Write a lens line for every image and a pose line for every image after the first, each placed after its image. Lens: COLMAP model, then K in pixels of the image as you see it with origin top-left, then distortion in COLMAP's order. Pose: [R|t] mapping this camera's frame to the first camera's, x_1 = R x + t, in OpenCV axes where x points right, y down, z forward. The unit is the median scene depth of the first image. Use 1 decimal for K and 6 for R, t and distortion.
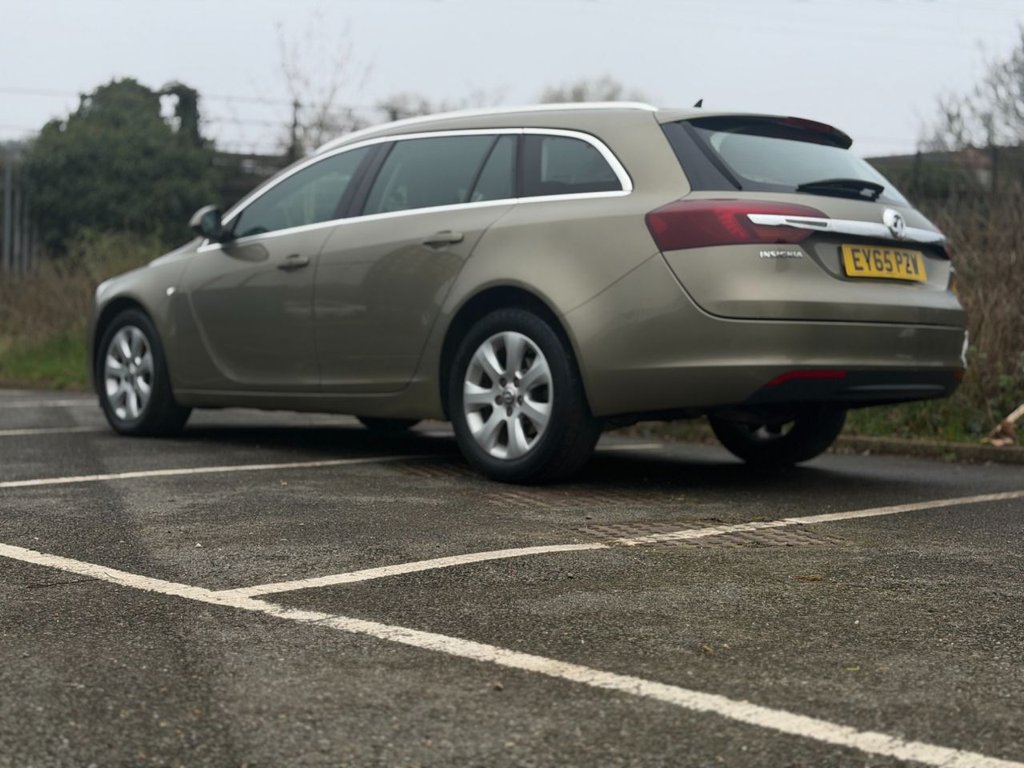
lens RADIAL K [[1426.6, 0, 515.8], [0, 1426.6, 386.2], [0, 0, 1]] dist [0.167027, -0.283411]
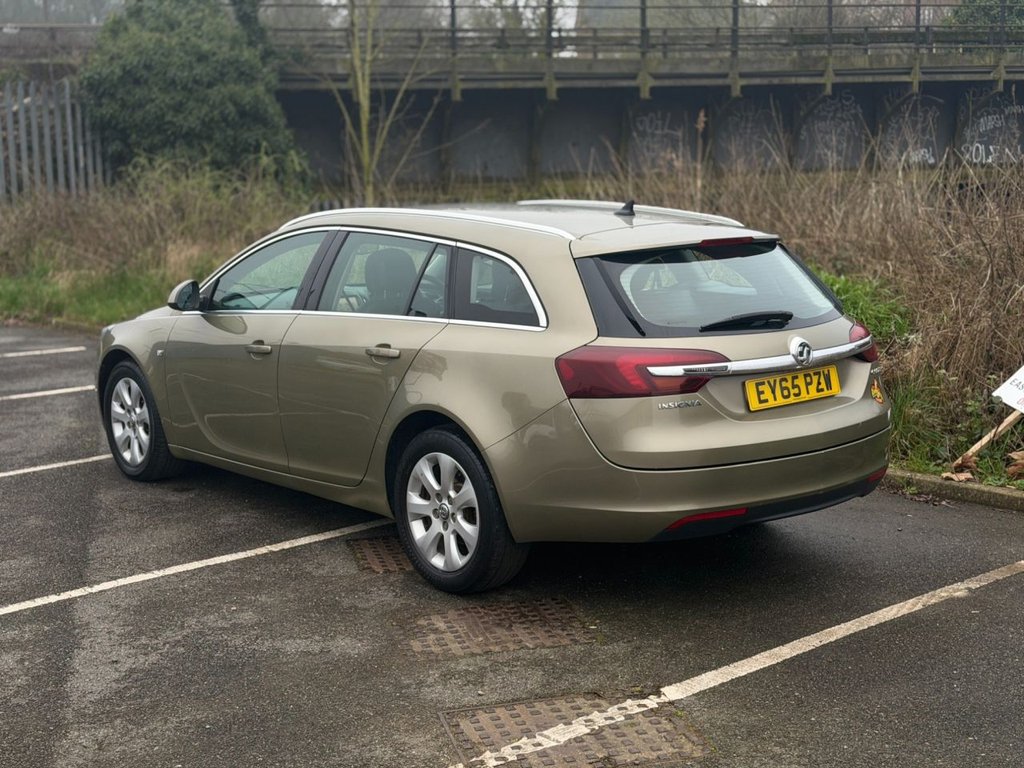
lens RADIAL K [[1426.6, 0, 515.8], [0, 1426.6, 386.2], [0, 0, 1]] dist [0.167027, -0.283411]
pose [[0.996832, -0.025400, -0.075373, 0.130052], [0.034946, 0.991137, 0.128167, -0.218828], [0.071449, -0.130395, 0.988884, -0.037363]]
